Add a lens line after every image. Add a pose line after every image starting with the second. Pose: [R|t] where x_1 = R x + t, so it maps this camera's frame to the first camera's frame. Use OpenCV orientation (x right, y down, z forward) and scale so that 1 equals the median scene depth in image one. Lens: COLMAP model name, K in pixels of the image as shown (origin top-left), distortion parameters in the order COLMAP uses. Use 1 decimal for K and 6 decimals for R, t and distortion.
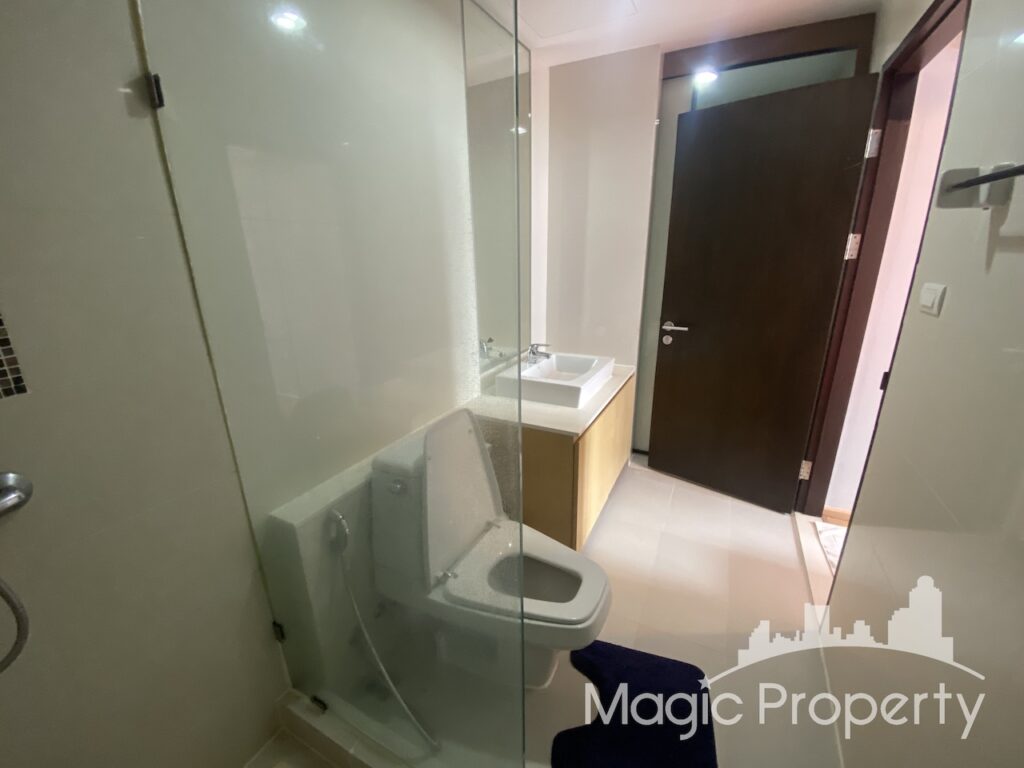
lens RADIAL K [[423.0, 0, 512.0], [0, 423.0, 382.2], [0, 0, 1]] dist [0.009704, -0.016057]
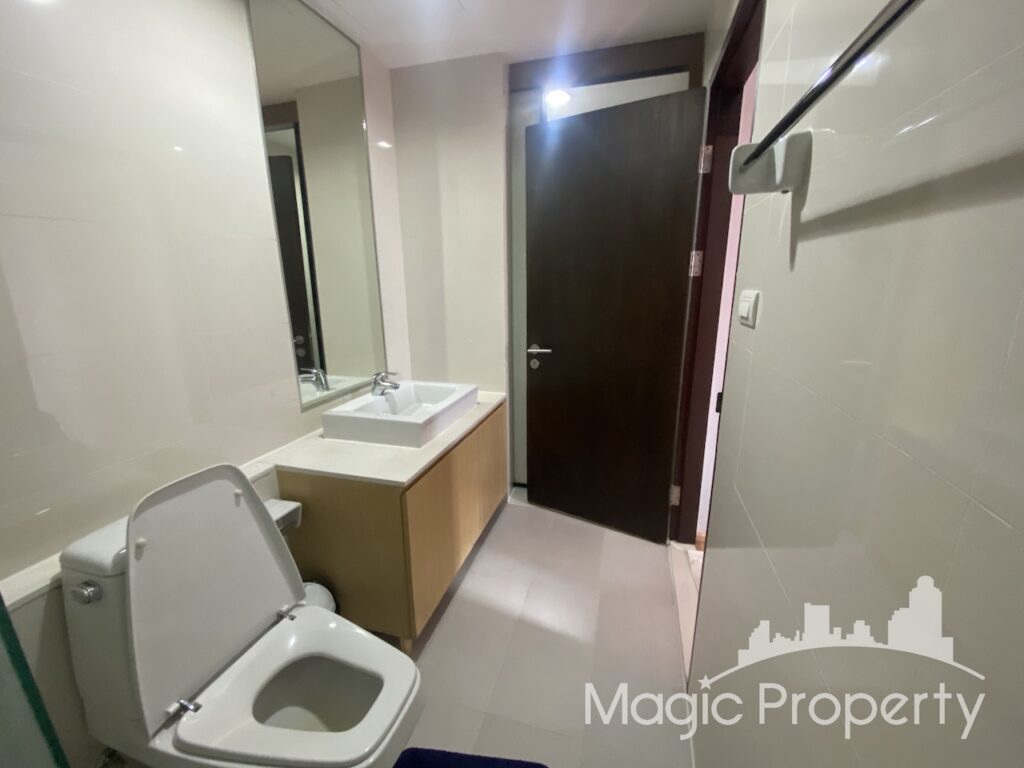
lens RADIAL K [[423.0, 0, 510.4], [0, 423.0, 378.7], [0, 0, 1]] dist [0.009704, -0.016057]
pose [[0.982308, -0.035846, 0.183808, 0.174170], [0.048509, 0.996714, -0.064867, -0.010702], [-0.180879, 0.072636, 0.980819, 0.120850]]
